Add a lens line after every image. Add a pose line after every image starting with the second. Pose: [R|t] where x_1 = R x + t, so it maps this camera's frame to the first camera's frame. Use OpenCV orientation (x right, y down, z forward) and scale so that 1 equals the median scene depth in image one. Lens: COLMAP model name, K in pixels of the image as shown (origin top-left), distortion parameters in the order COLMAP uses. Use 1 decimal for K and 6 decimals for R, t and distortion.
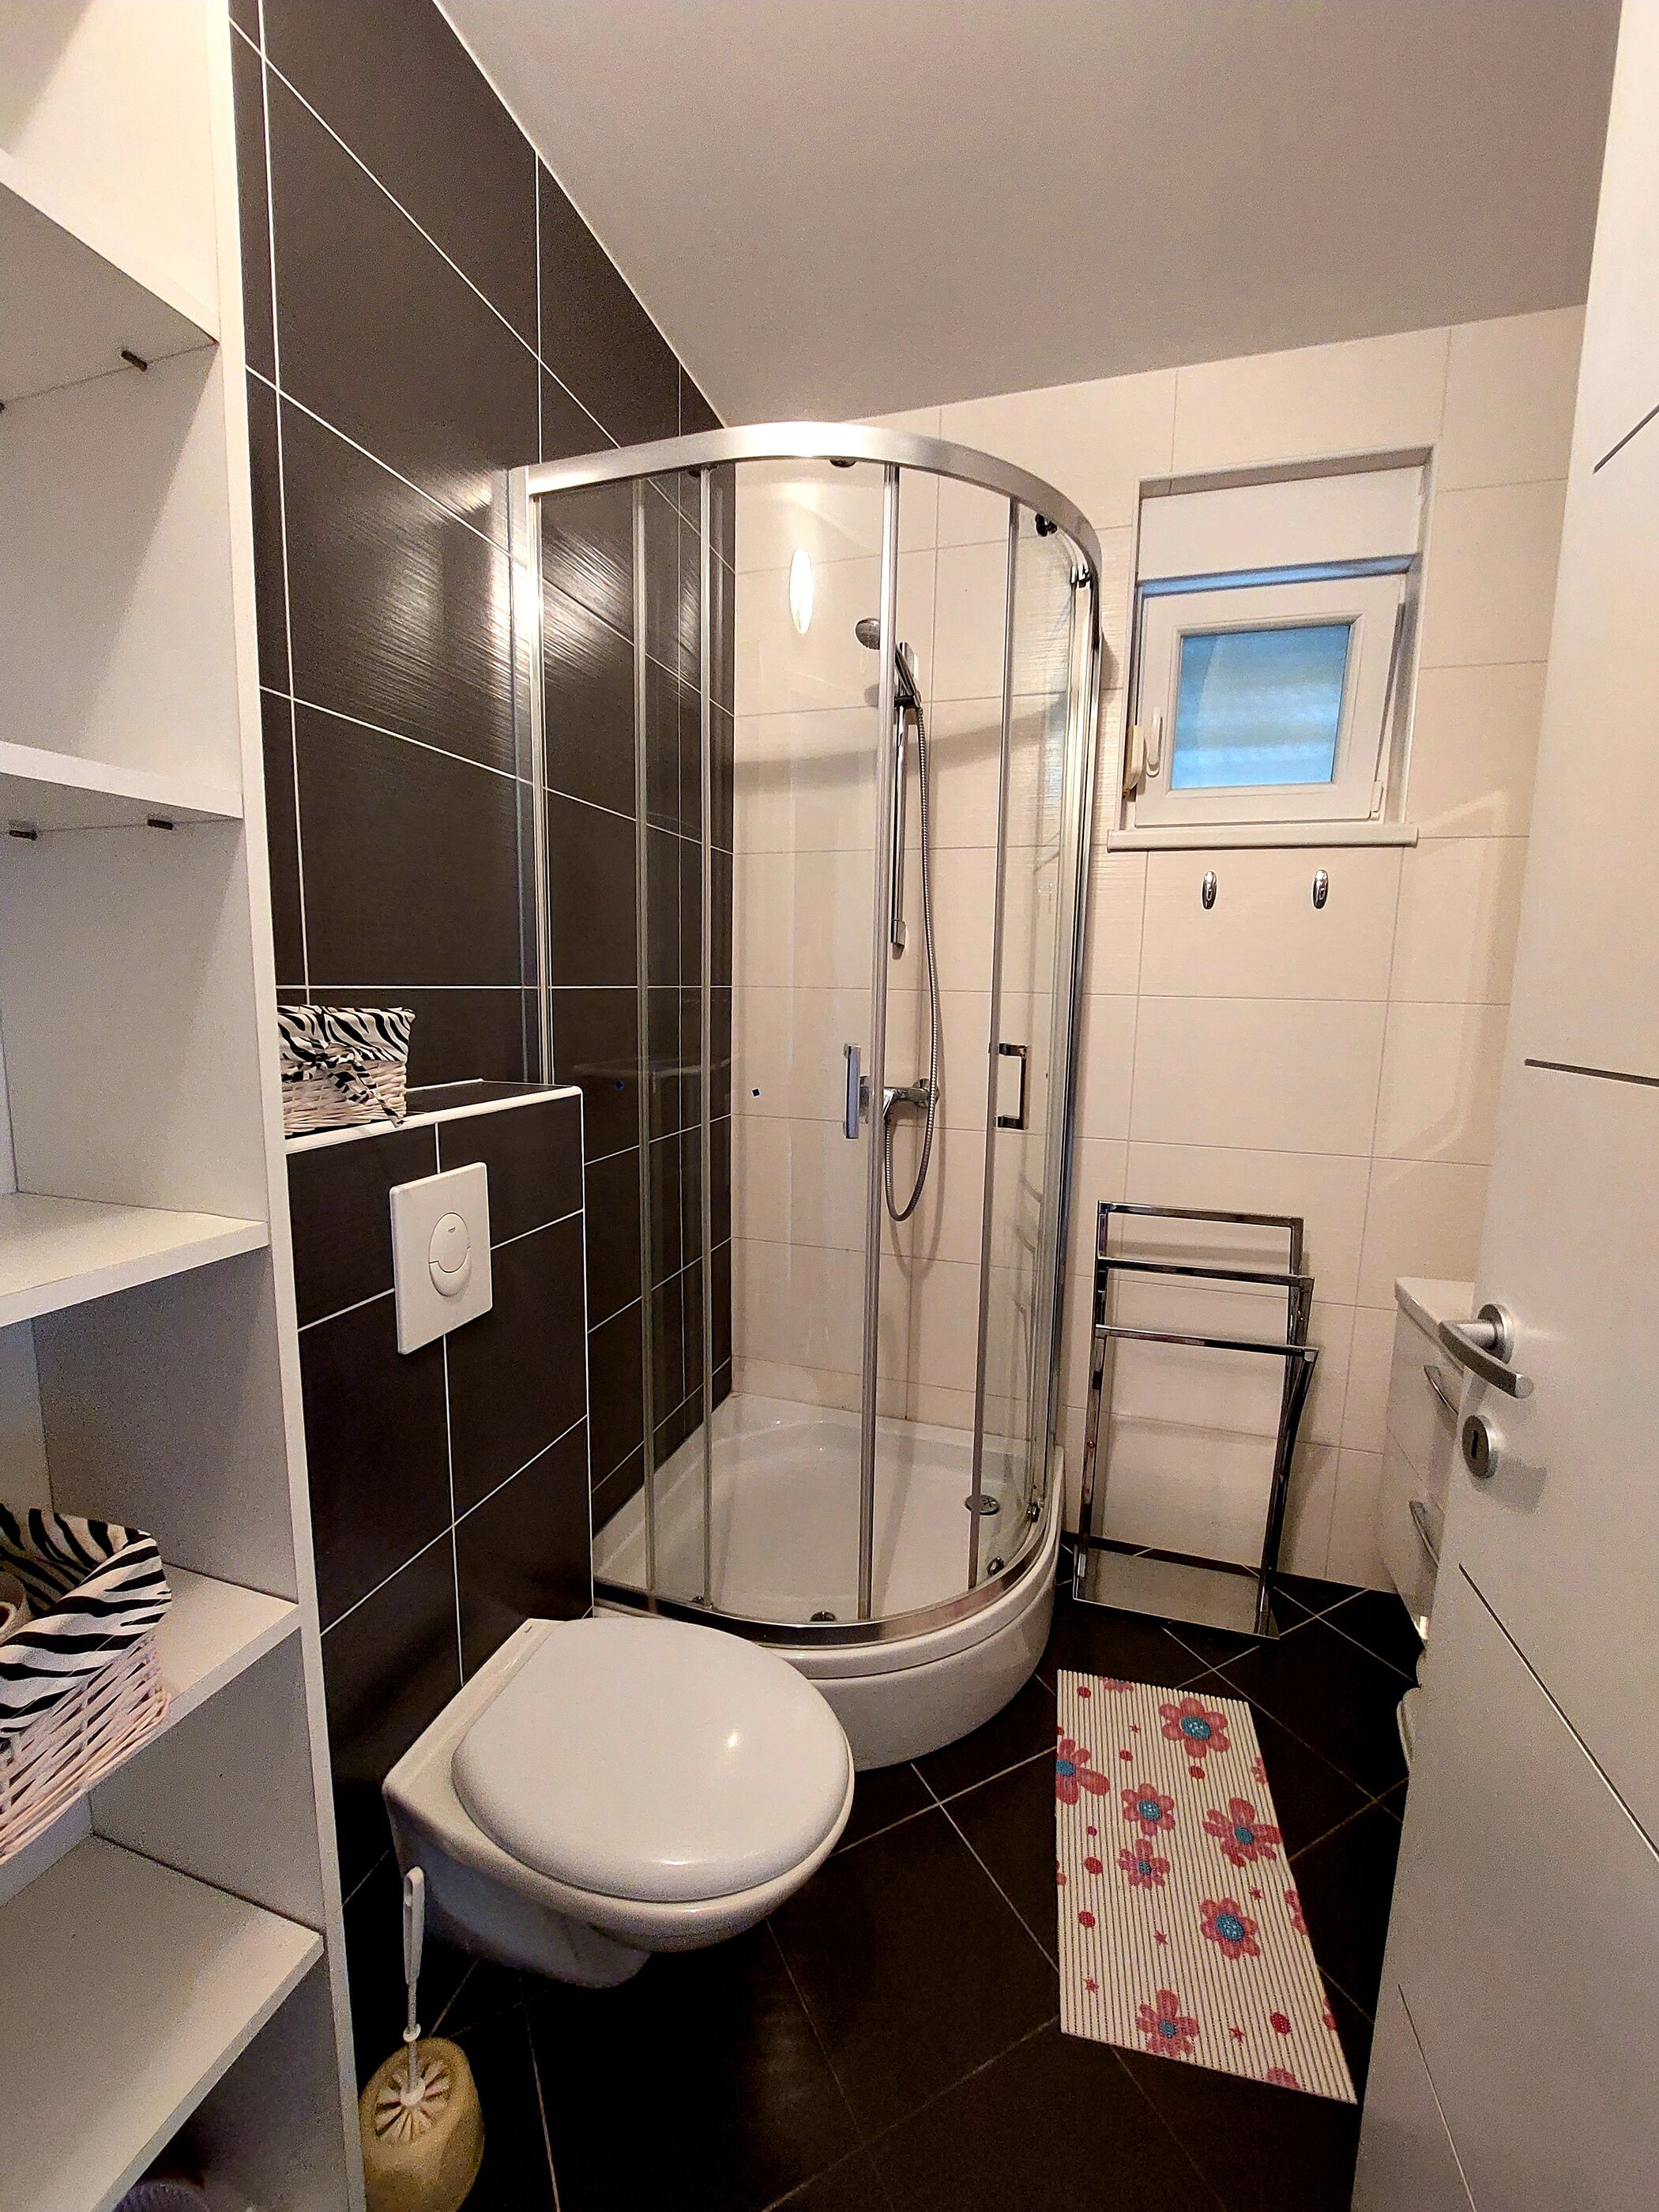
lens RADIAL K [[884.8, 0, 833.0], [0, 884.8, 1109.3], [0, 0, 1]] dist [-0.017847, 0.000800]
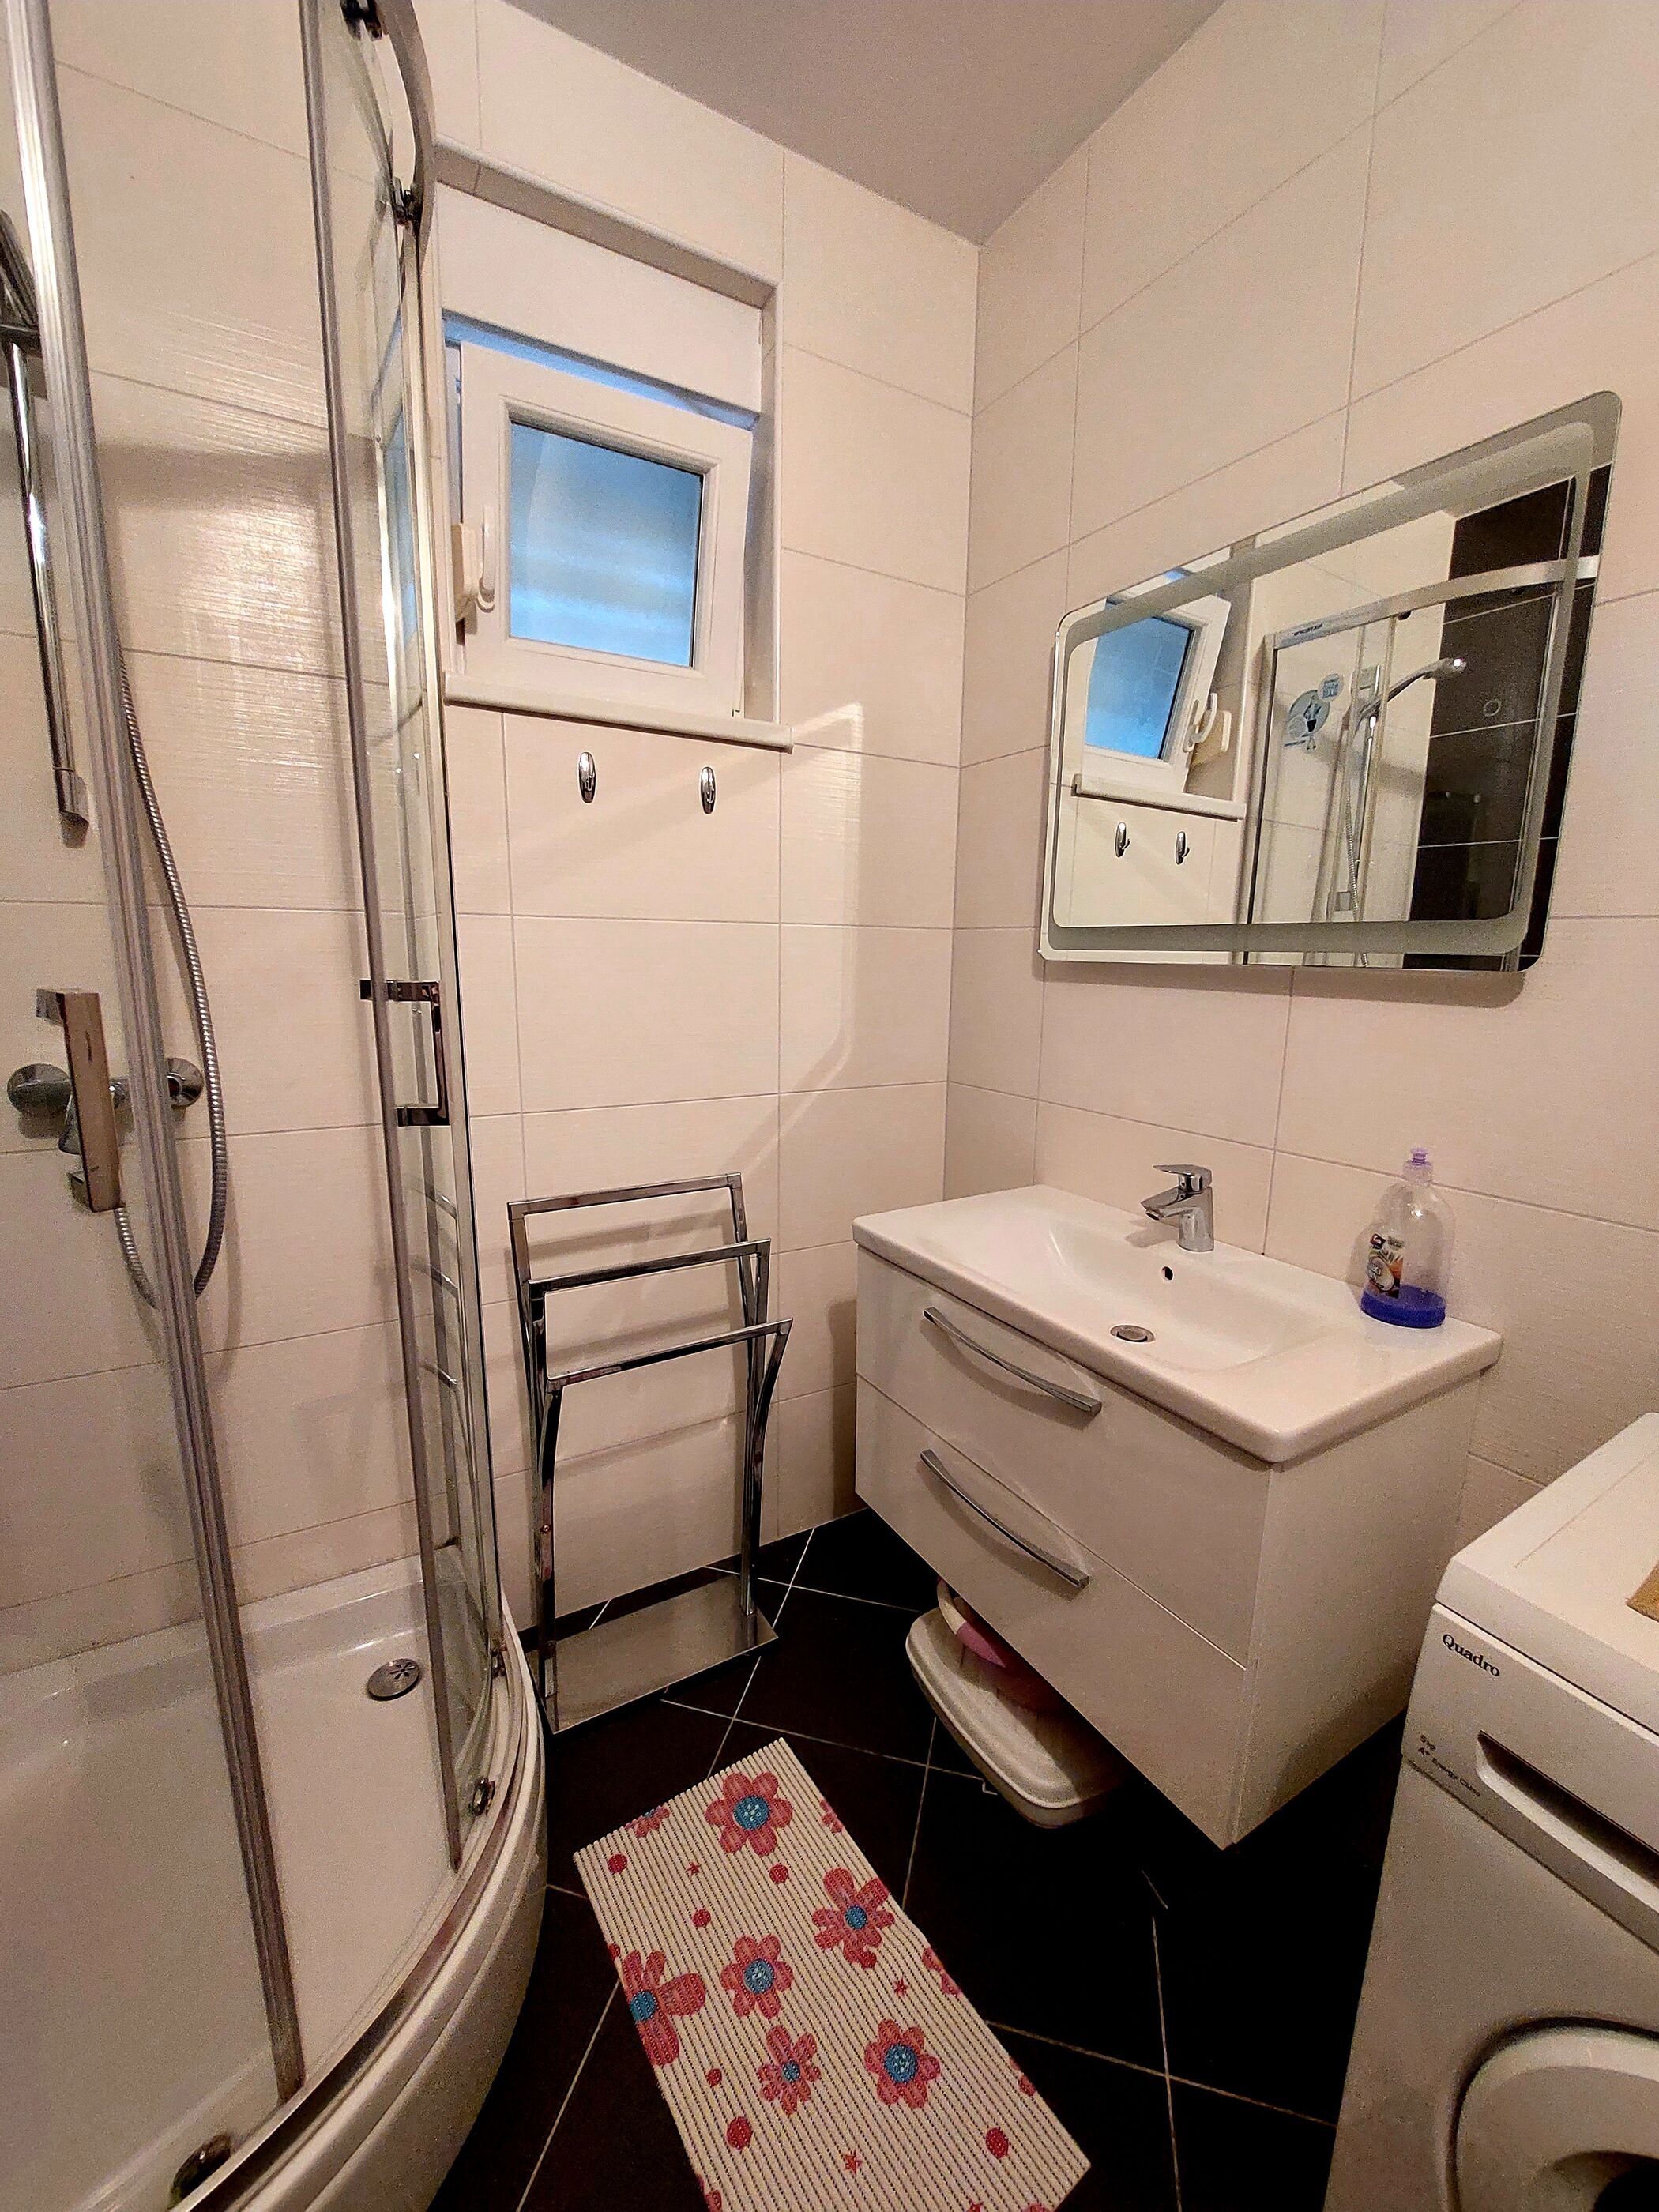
lens RADIAL K [[884.8, 0, 822.3], [0, 884.8, 1113.8], [0, 0, 1]] dist [-0.017847, 0.000800]
pose [[0.676337, -0.143963, 0.722387, -0.035480], [0.101339, 0.989575, 0.102332, -0.016919], [-0.729588, 0.003995, 0.683875, 0.357215]]
